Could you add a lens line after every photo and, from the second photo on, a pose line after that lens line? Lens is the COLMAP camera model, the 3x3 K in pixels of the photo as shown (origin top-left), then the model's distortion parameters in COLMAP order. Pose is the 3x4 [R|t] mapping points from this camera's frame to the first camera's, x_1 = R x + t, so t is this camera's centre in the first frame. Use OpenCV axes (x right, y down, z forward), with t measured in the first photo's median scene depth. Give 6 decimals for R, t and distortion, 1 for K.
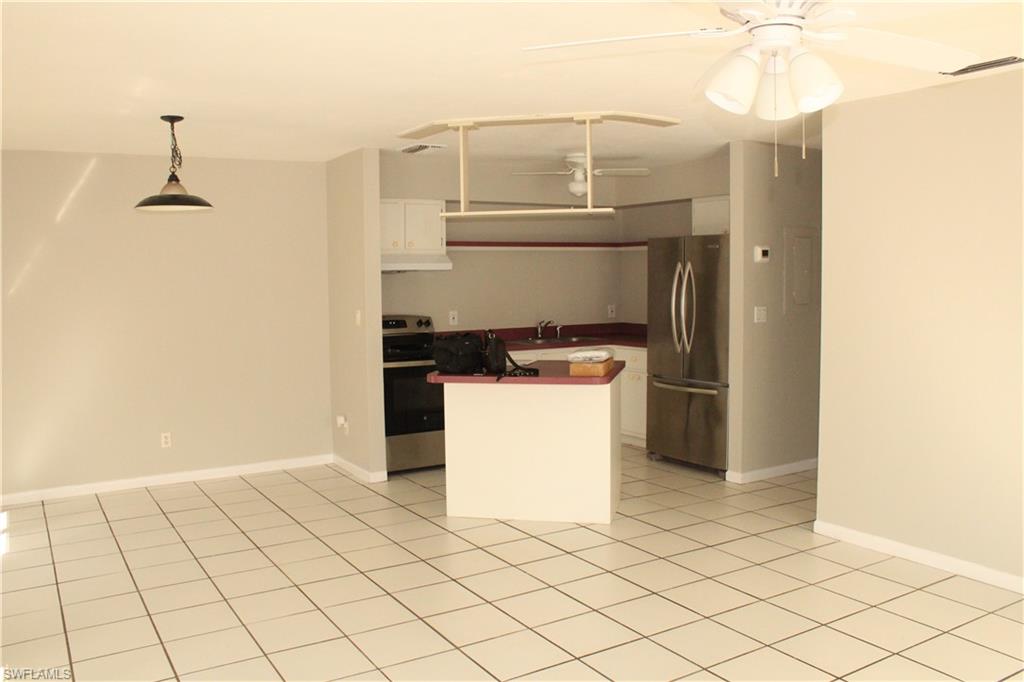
lens RADIAL K [[850.3, 0, 511.9], [0, 850.3, 336.3], [0, 0, 1]] dist [-0.170507, 0.148450]
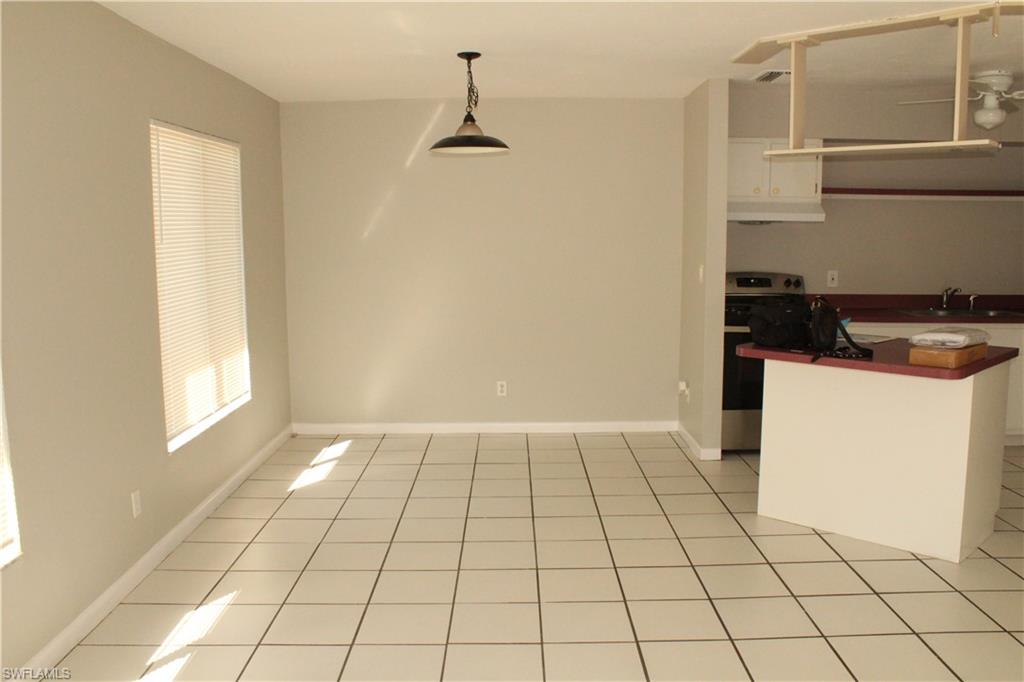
lens RADIAL K [[850.3, 0, 511.9], [0, 850.3, 336.3], [0, 0, 1]] dist [-0.170507, 0.148450]
pose [[0.851716, 0.079077, -0.518003, 0.122515], [-0.048100, 0.996172, 0.072984, -0.012293], [0.521791, -0.037246, 0.852260, 0.156824]]
